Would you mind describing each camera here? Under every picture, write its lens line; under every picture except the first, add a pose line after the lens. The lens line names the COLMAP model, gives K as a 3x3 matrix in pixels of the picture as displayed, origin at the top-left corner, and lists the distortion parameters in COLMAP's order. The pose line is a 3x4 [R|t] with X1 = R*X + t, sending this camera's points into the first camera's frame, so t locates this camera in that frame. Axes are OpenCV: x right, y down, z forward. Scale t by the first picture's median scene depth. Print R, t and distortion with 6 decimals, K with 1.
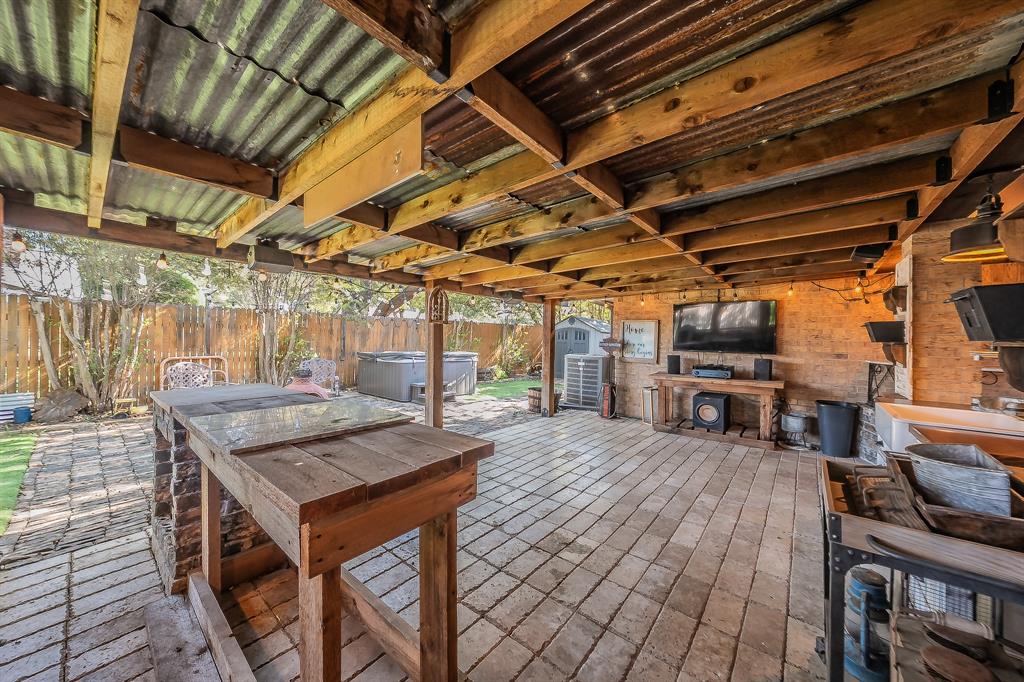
lens RADIAL K [[361.5, 0, 517.1], [0, 361.5, 341.5], [0, 0, 1]] dist [-0.000588, 0.000533]
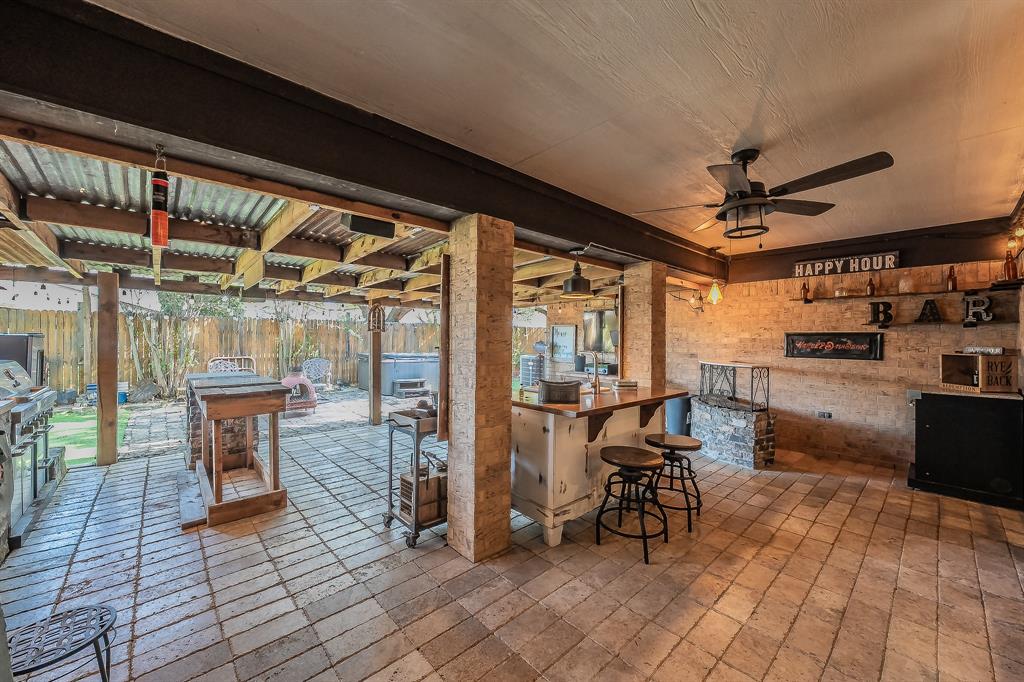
lens RADIAL K [[410.2, 0, 510.4], [0, 410.2, 343.6], [0, 0, 1]] dist [0.000778, -0.000149]
pose [[0.985174, -0.005104, -0.171484, 0.525442], [0.005688, 0.999980, 0.002912, -0.006053], [0.171466, -0.003844, 0.985183, -0.413493]]
